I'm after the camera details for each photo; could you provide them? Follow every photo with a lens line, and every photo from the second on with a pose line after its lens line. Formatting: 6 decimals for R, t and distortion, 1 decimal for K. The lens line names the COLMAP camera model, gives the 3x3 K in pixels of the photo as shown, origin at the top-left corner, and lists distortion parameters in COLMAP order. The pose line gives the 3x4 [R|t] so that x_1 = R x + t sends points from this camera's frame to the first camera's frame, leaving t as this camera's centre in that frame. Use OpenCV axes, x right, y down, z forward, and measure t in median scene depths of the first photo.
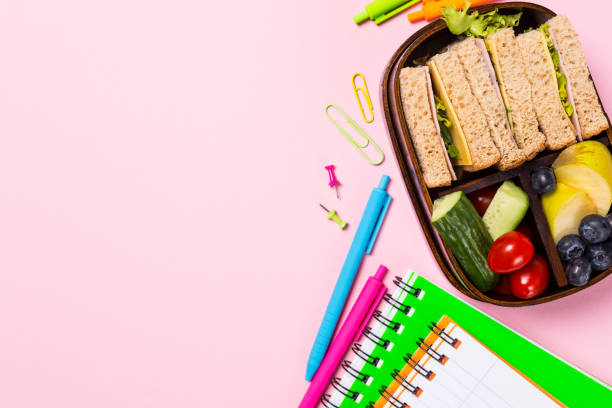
lens RADIAL K [[879.3, 0, 306.9], [0, 879.3, 200.9], [0, 0, 1]] dist [0.162445, 0.075973]
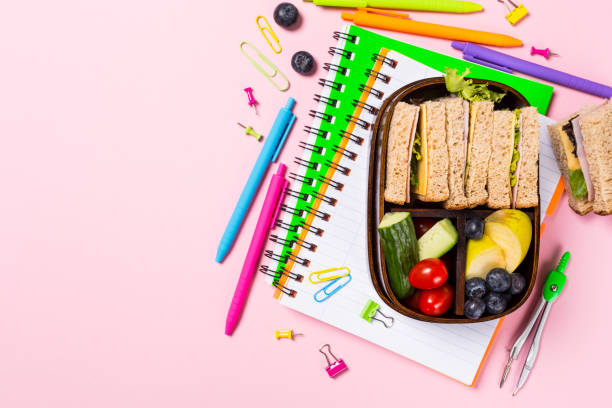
lens RADIAL K [[879.3, 0, 306.9], [0, 879.3, 200.9], [0, 0, 1]] dist [0.162445, 0.075973]
pose [[0.934955, 0.351435, 0.048497, -0.022240], [-0.350840, 0.936210, -0.020559, 0.047920], [-0.052628, 0.002207, 0.998612, -0.205675]]
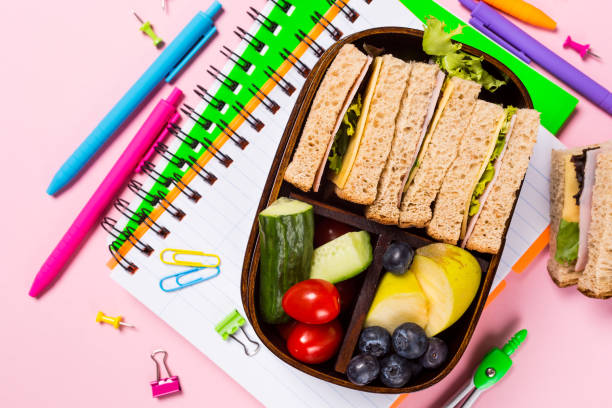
lens RADIAL K [[879.3, 0, 306.9], [0, 879.3, 200.9], [0, 0, 1]] dist [0.162445, 0.075973]
pose [[0.785718, 0.617417, 0.038002, 0.135687], [-0.618120, 0.786025, 0.009561, -0.019786], [-0.023968, -0.031002, 0.999232, 0.183287]]
